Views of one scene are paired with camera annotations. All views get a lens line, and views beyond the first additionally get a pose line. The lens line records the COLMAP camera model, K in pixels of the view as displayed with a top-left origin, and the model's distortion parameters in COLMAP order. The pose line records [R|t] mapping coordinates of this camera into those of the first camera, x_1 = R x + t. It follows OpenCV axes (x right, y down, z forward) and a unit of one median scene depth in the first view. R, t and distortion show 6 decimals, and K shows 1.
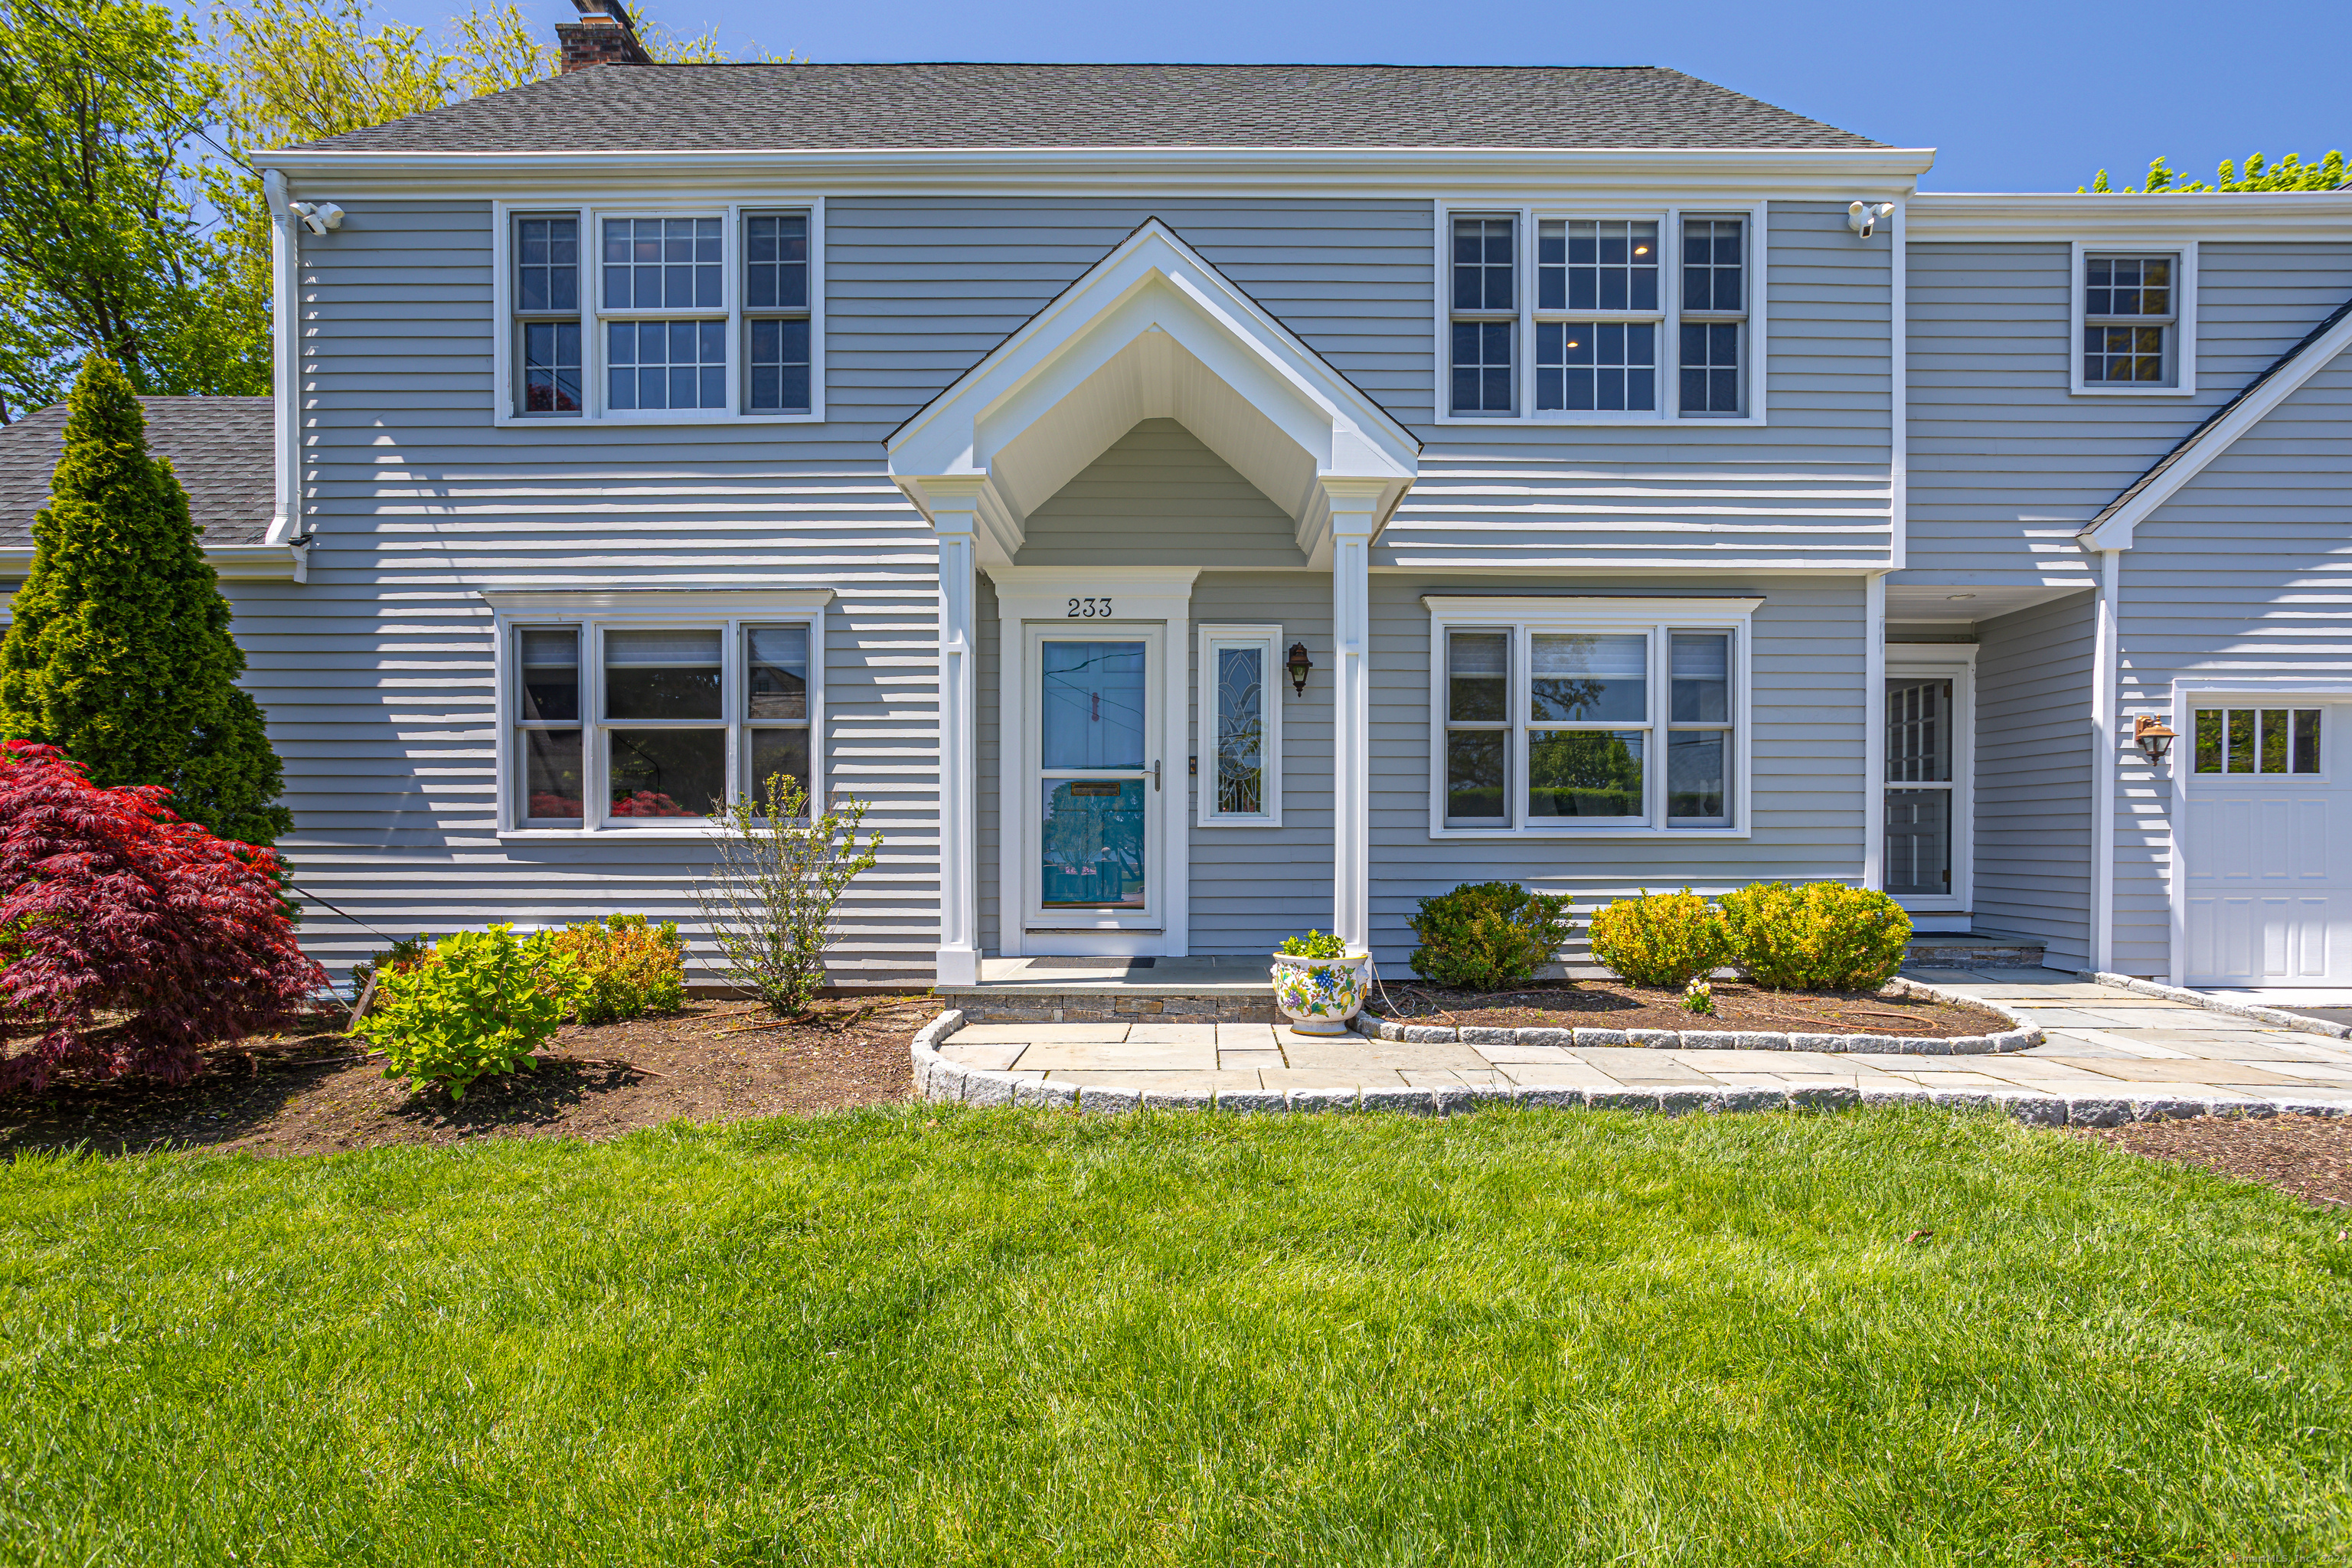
lens RADIAL K [[1130.3, 0, 1175.9], [0, 1130.3, 855.5], [0, 0, 1]] dist [-0.045385, 0.029287]
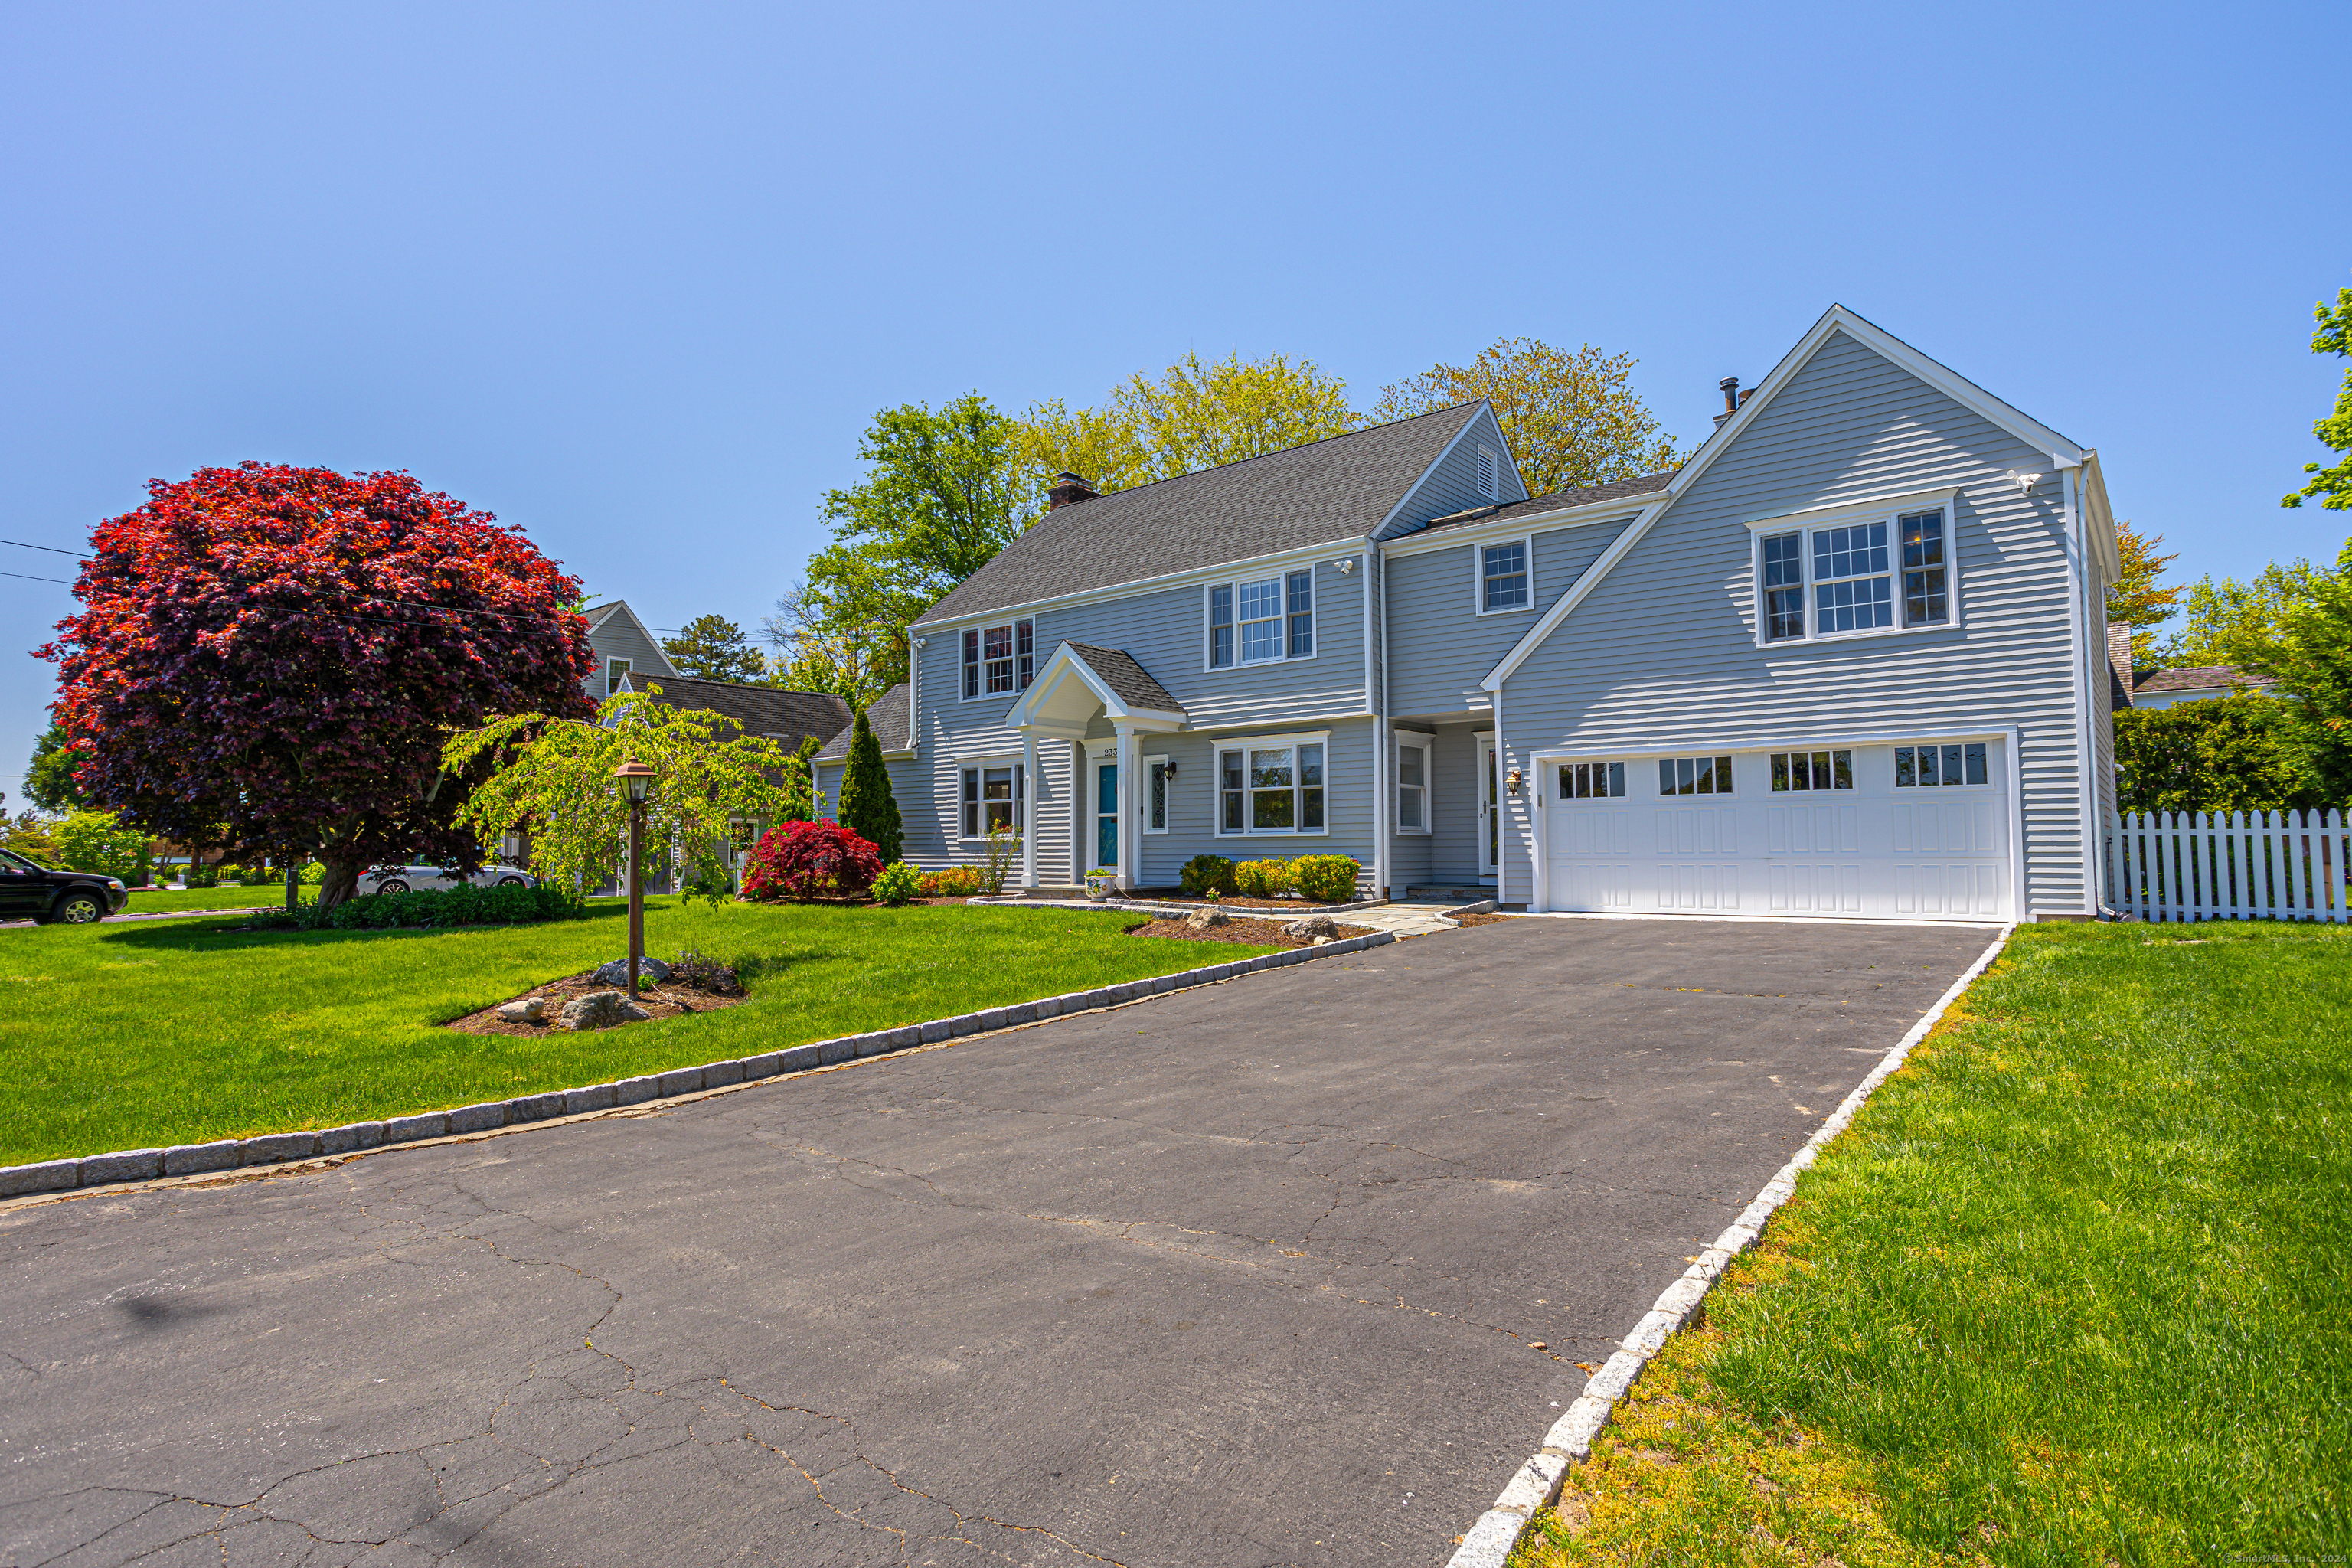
lens RADIAL K [[1235.7, 0, 1176.0], [0, 1235.7, 784.0], [0, 0, 1]] dist [-0.000059, -0.000090]
pose [[0.768623, -0.041018, -0.638385, 1.927329], [-0.008159, 0.997232, -0.073898, 0.069592], [0.639650, 0.062009, 0.766161, -1.142519]]
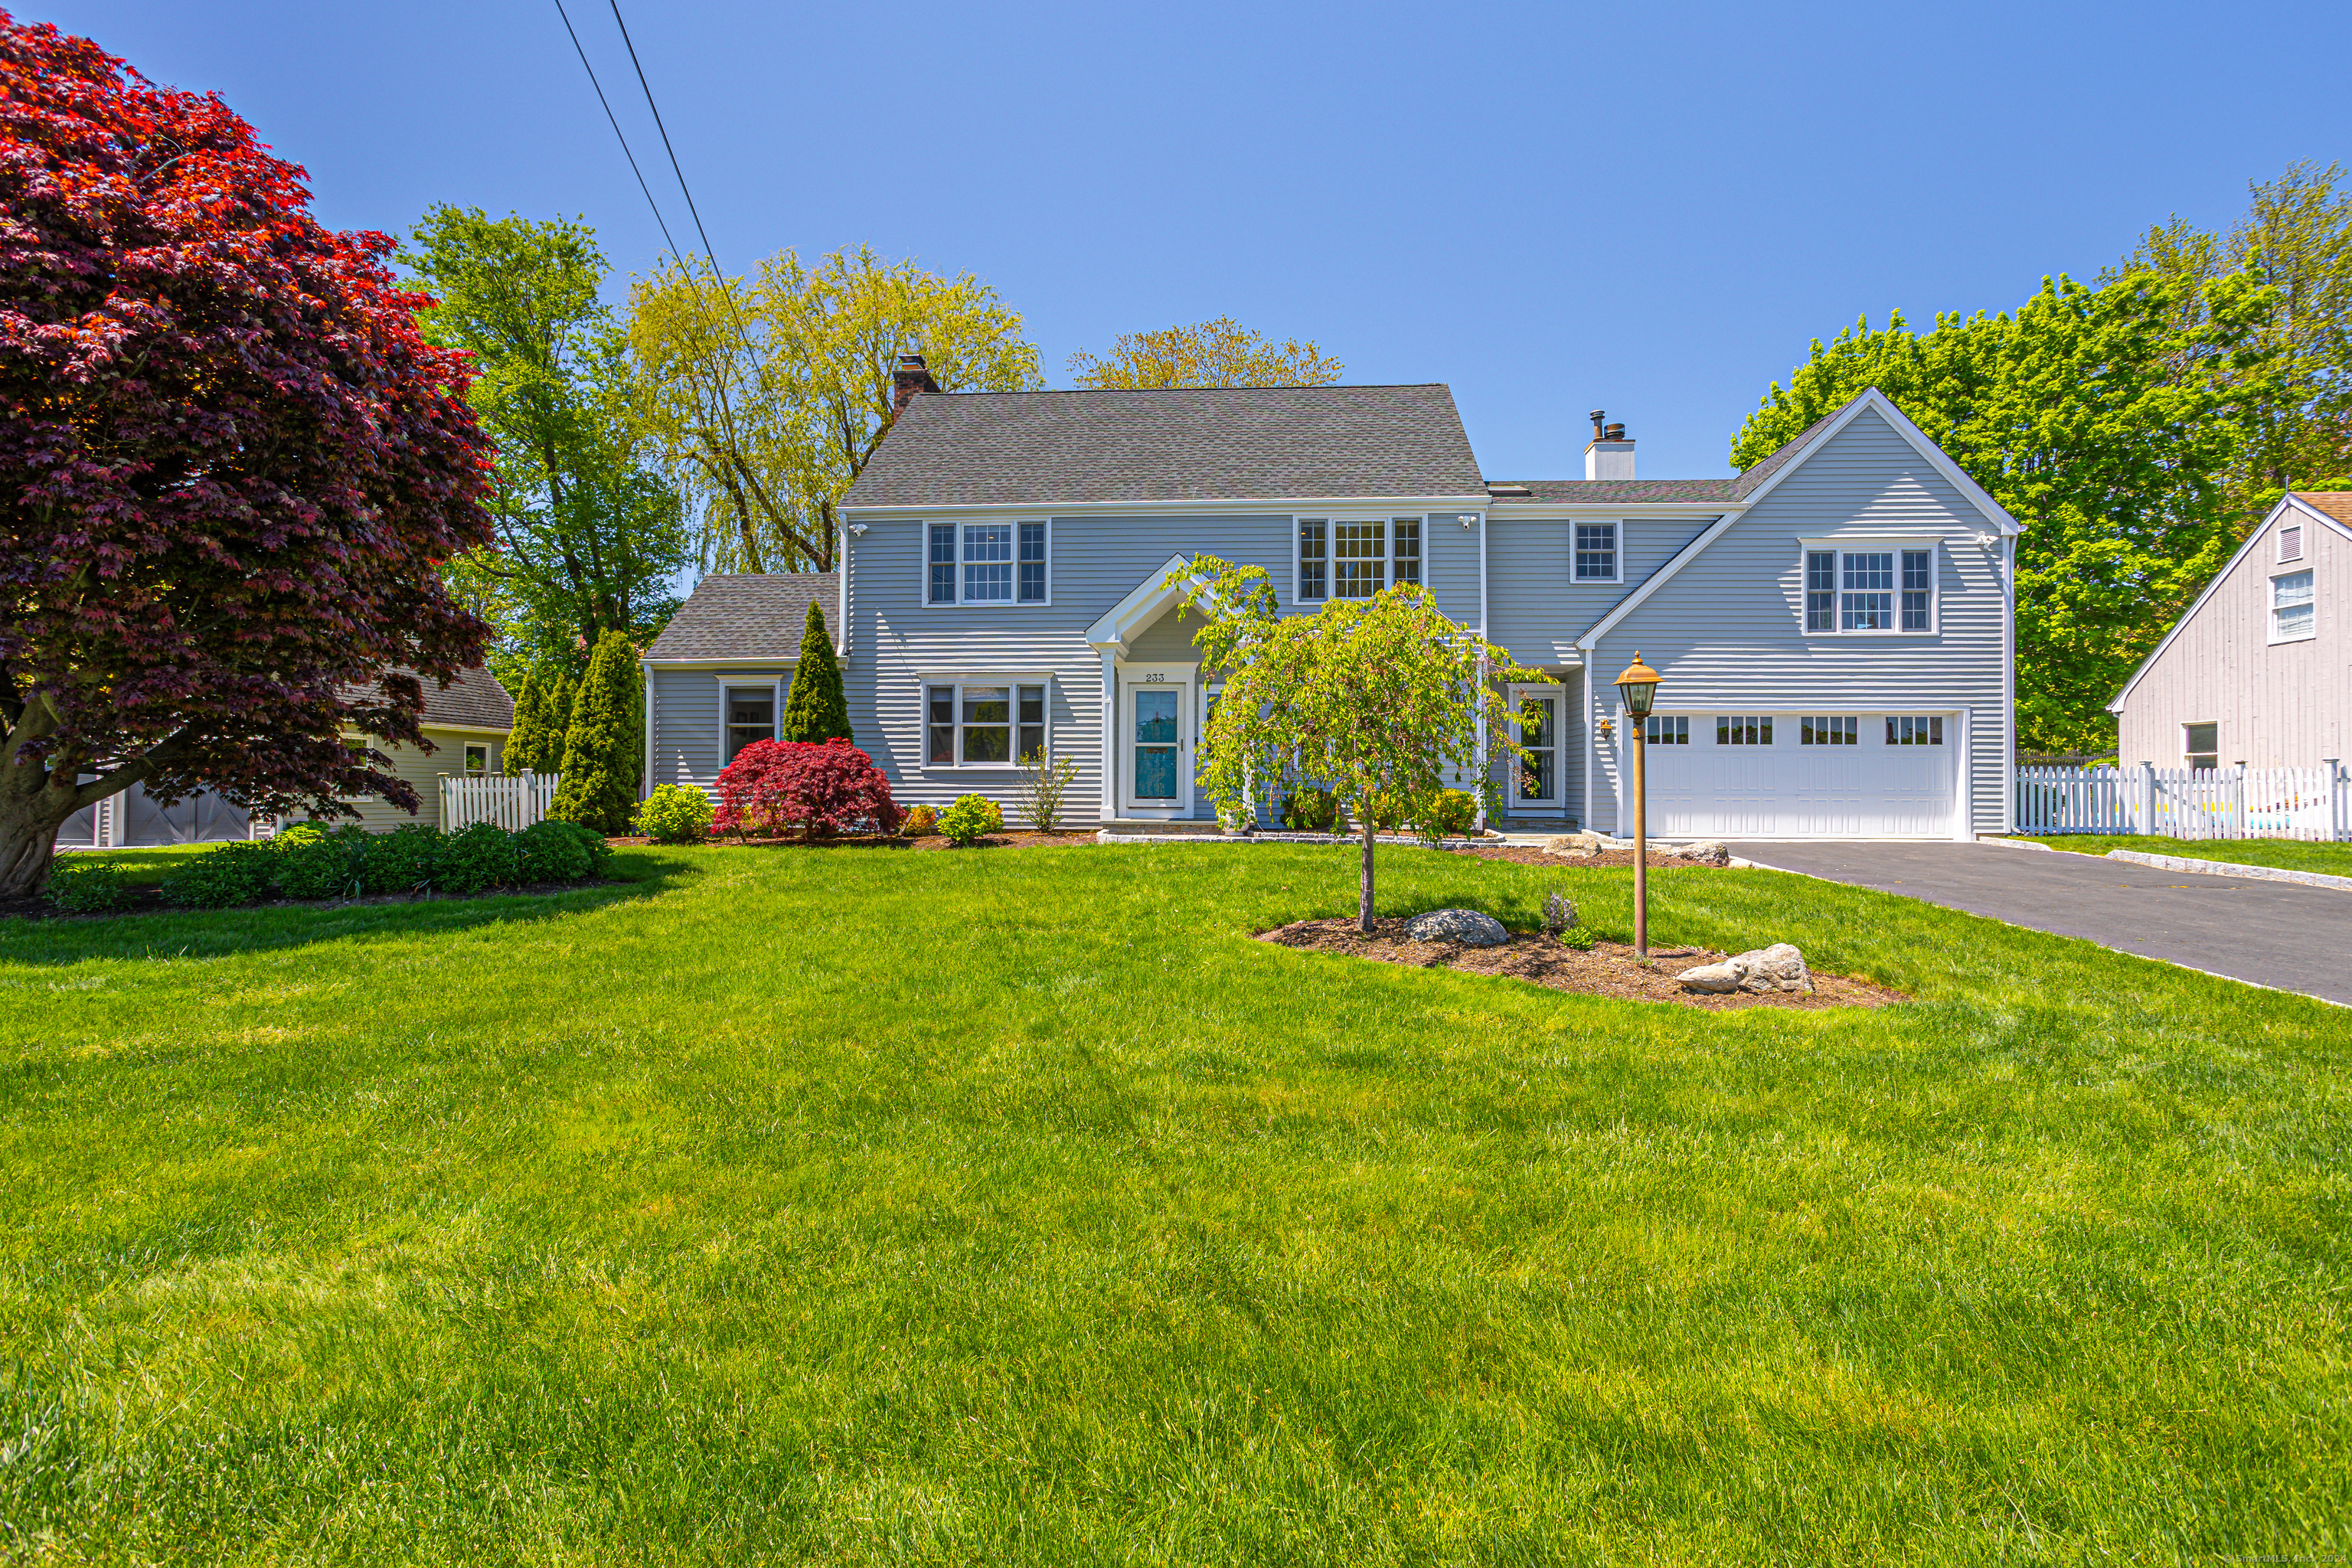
lens RADIAL K [[975.1, 0, 1176.0], [0, 975.1, 784.0], [0, 0, 1]] dist [-0.002977, -0.000191]
pose [[0.998305, 0.002958, -0.058125, 0.097443], [-0.004401, 0.999685, -0.024713, 0.068727], [0.058034, 0.024927, 0.998003, -1.165146]]
